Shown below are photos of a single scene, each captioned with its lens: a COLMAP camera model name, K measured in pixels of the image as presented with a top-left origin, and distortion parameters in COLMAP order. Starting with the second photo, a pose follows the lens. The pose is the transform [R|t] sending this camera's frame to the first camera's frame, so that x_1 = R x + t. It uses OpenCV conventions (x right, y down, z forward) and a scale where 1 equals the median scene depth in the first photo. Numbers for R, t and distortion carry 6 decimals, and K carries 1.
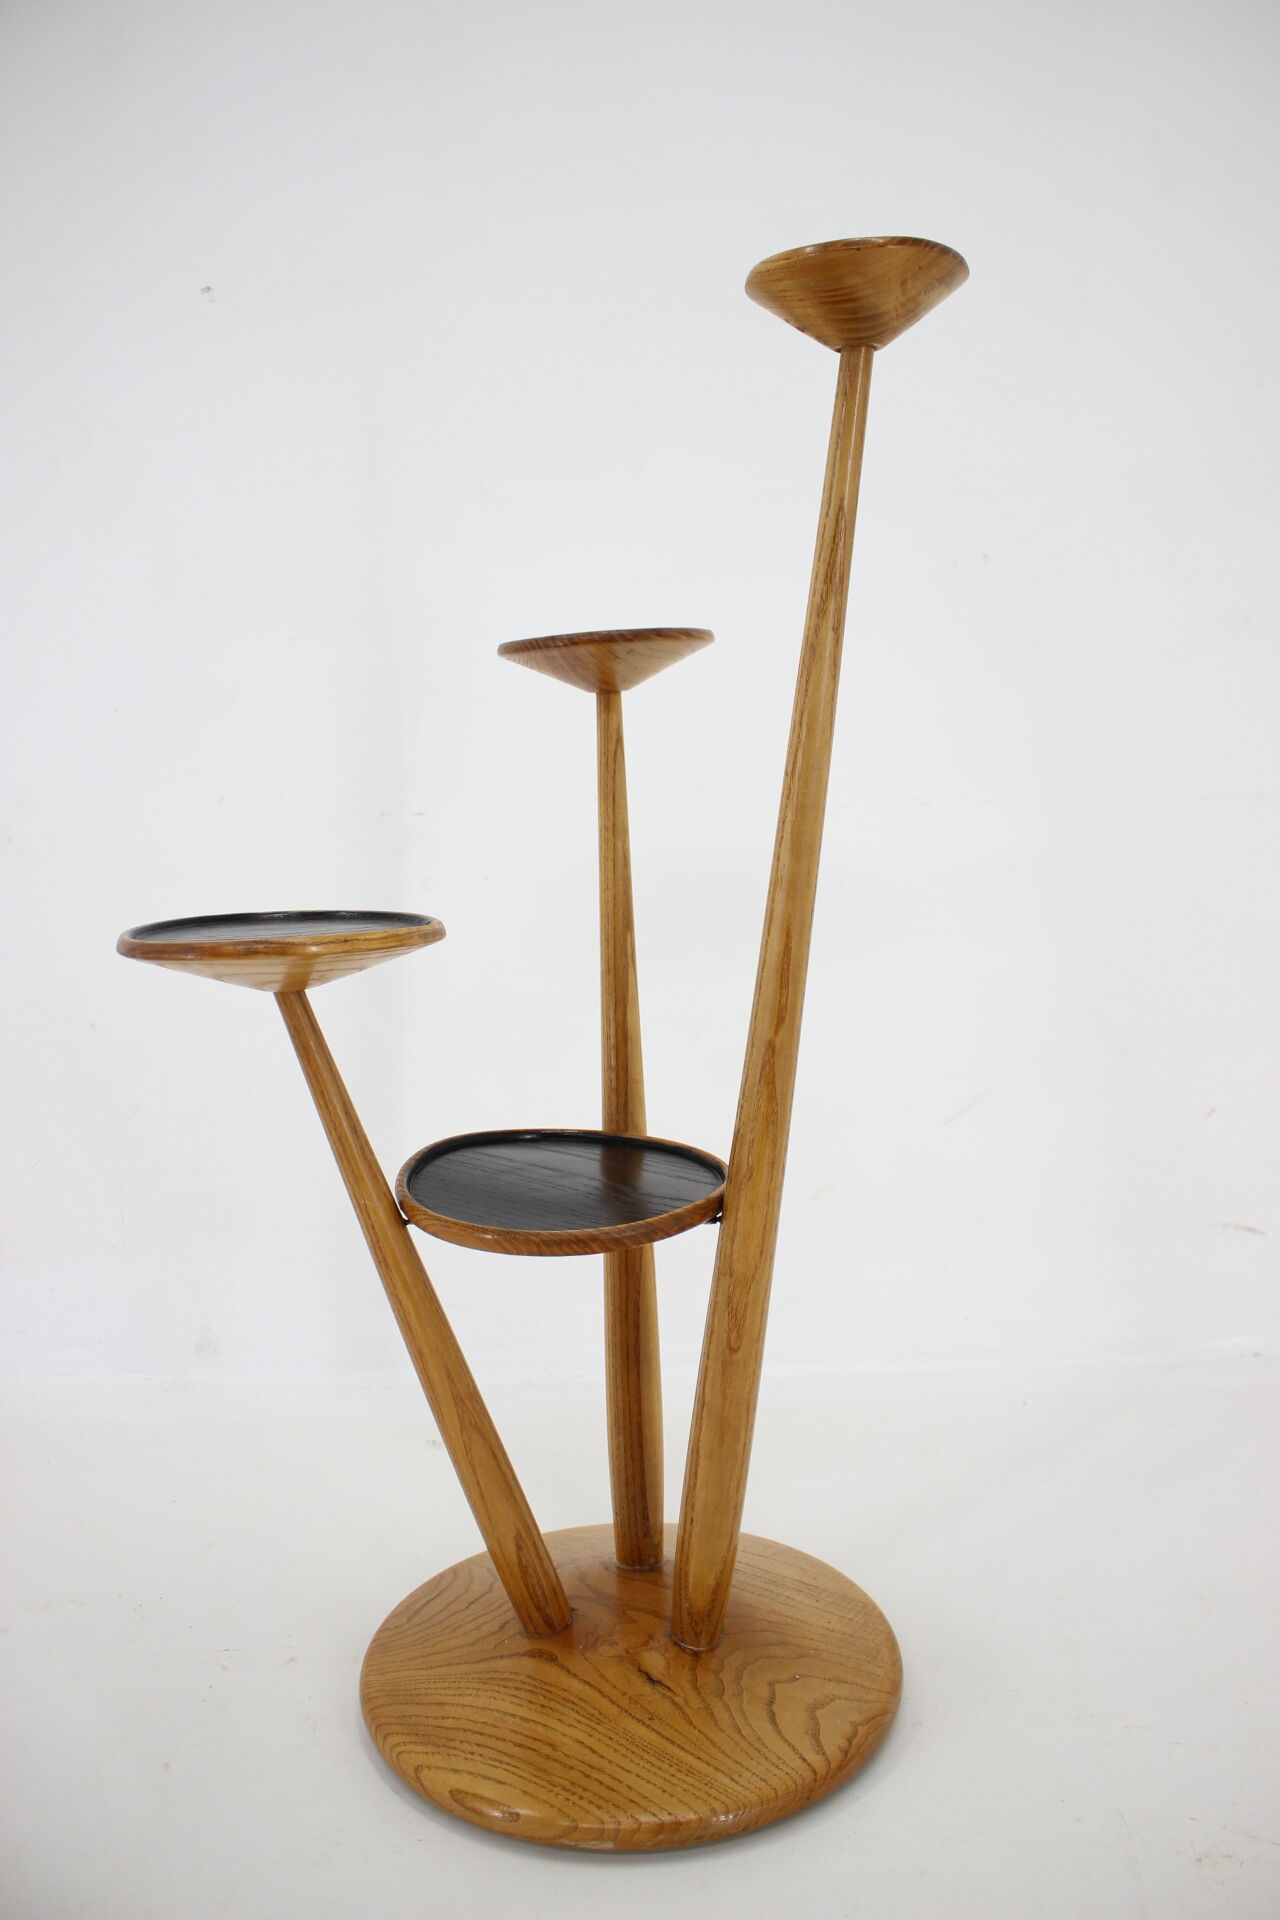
lens RADIAL K [[1574.4, 0, 643.2], [0, 1574.4, 962.6], [0, 0, 1]] dist [-0.118317, 0.049747]
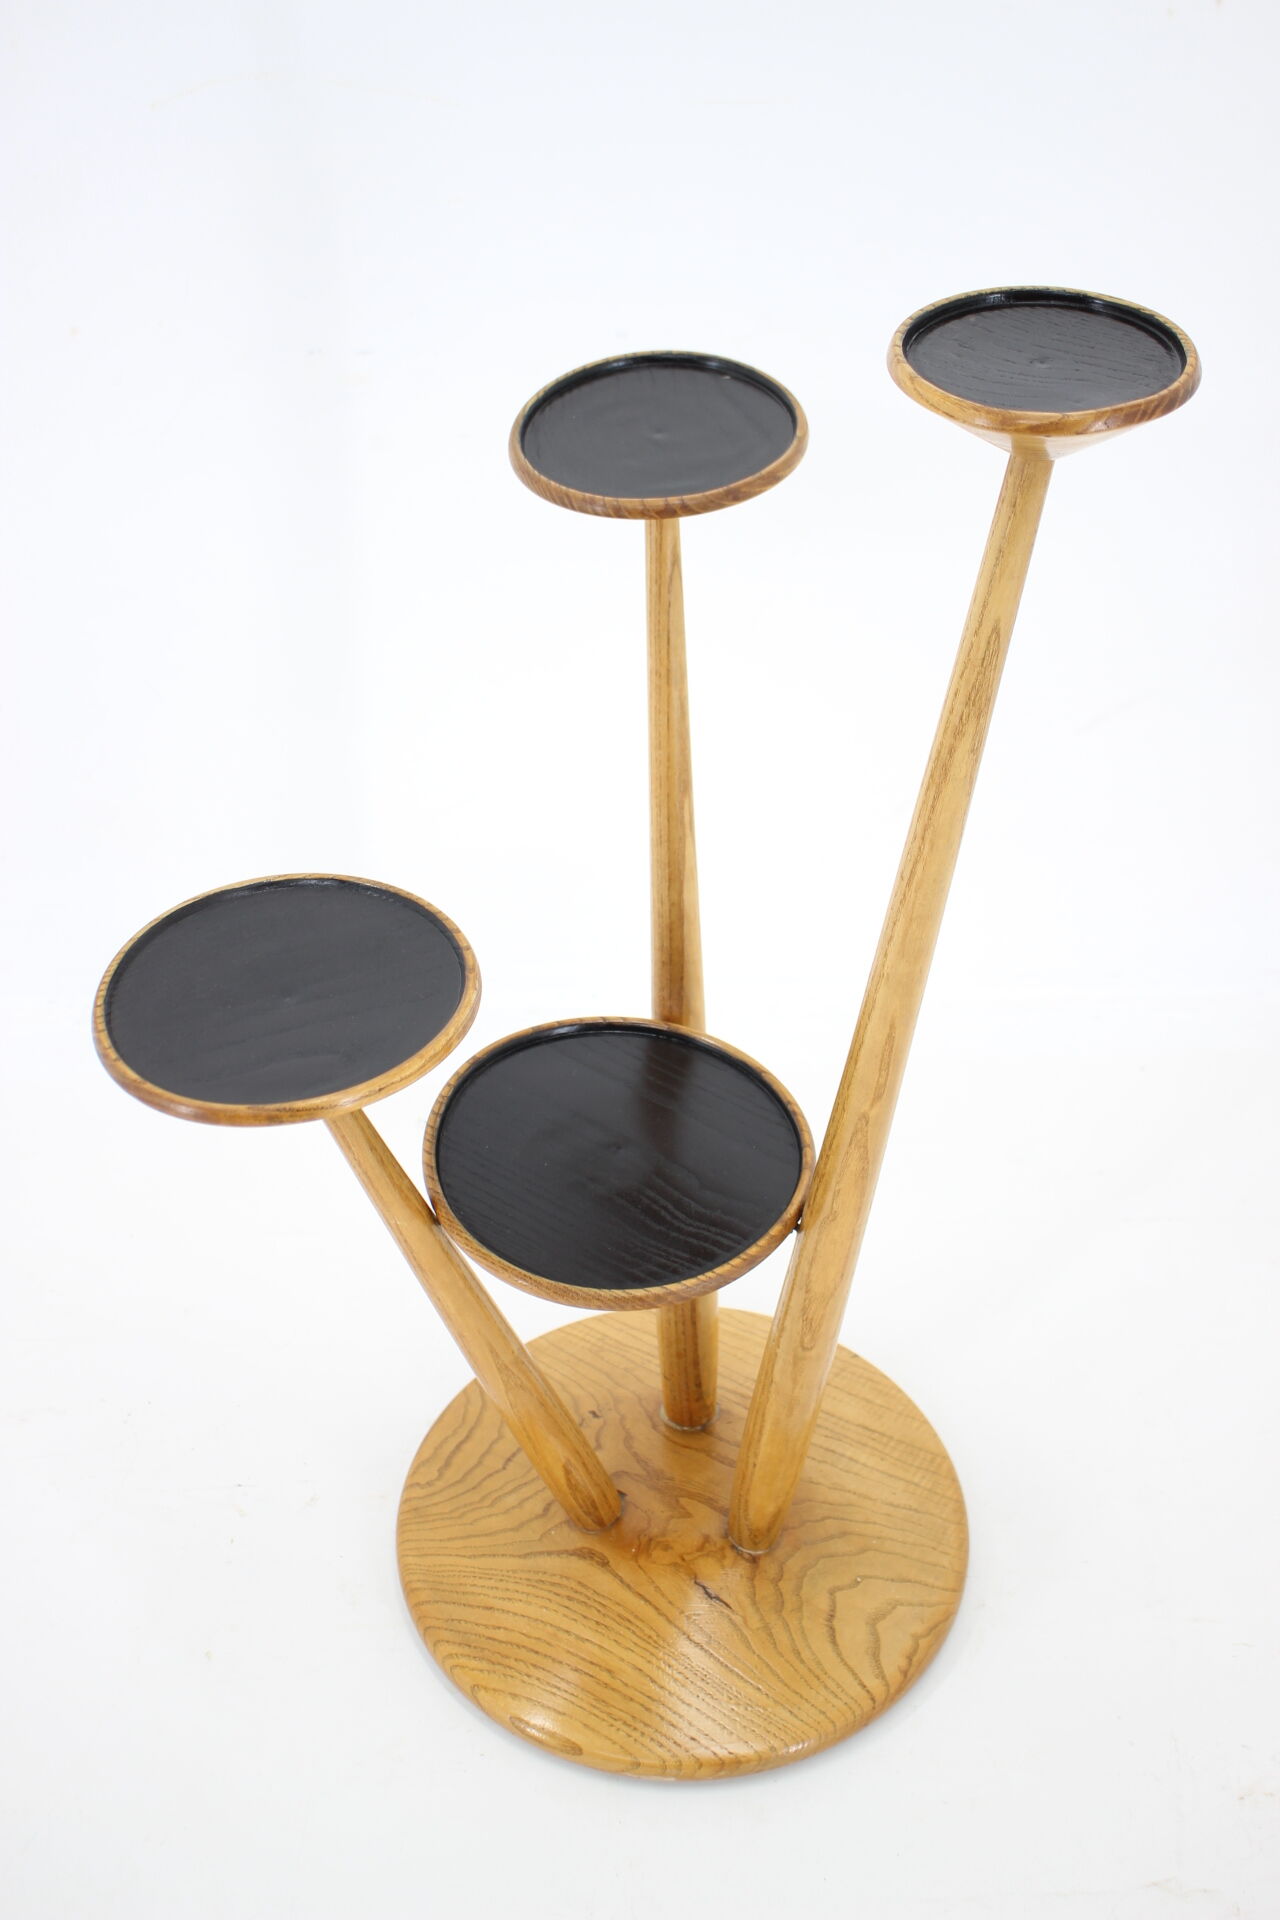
lens RADIAL K [[2378.2, 0, 639.9], [0, 2378.2, 967.5], [0, 0, 1]] dist [-0.087681, 0.000000]
pose [[0.999938, -0.004712, 0.010097, -0.051071], [-0.001094, 0.860280, 0.509820, -0.630075], [-0.011089, -0.509800, 0.860222, -0.078352]]
